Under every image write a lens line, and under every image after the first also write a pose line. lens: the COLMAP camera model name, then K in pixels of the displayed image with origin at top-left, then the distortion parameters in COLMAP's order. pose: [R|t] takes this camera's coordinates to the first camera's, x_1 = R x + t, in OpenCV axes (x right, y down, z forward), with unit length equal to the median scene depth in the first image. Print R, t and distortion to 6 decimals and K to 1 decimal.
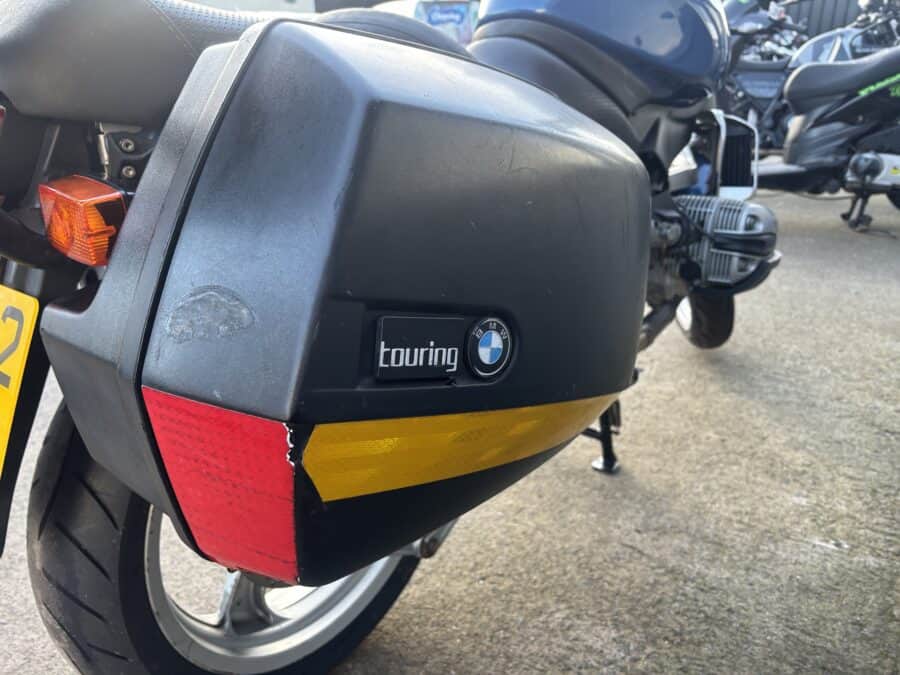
lens RADIAL K [[694.0, 0, 449.1], [0, 694.0, 337.8], [0, 0, 1]] dist [0.013180, -0.017800]
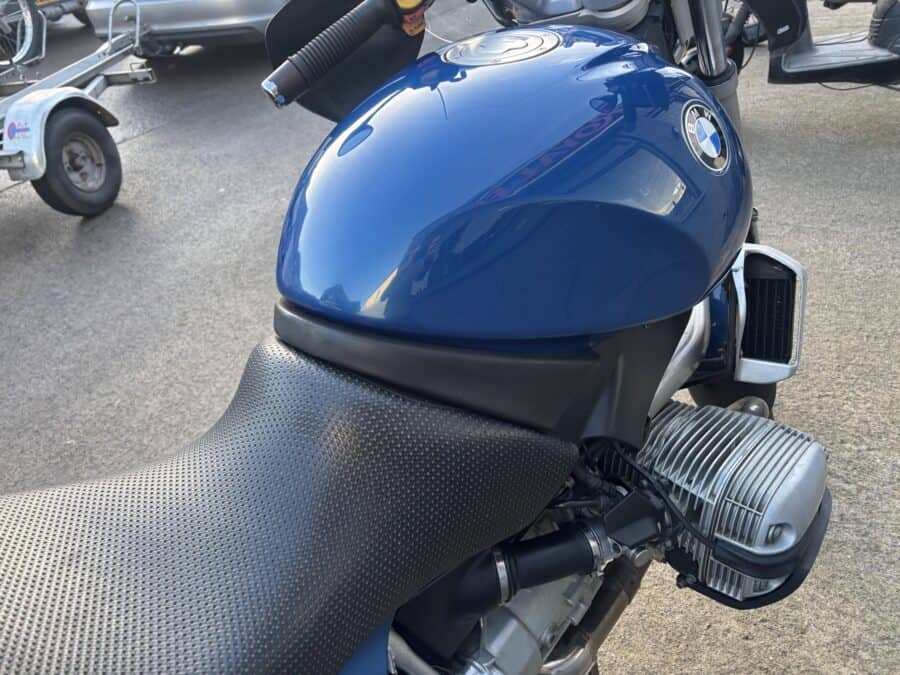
lens RADIAL K [[694.0, 0, 450.7], [0, 694.0, 337.8], [0, 0, 1]] dist [0.013180, -0.017800]
pose [[0.991855, -0.079495, -0.099522, 0.176619], [0.104923, 0.952909, 0.284529, -0.414769], [0.072217, -0.292653, 0.953488, 0.349658]]
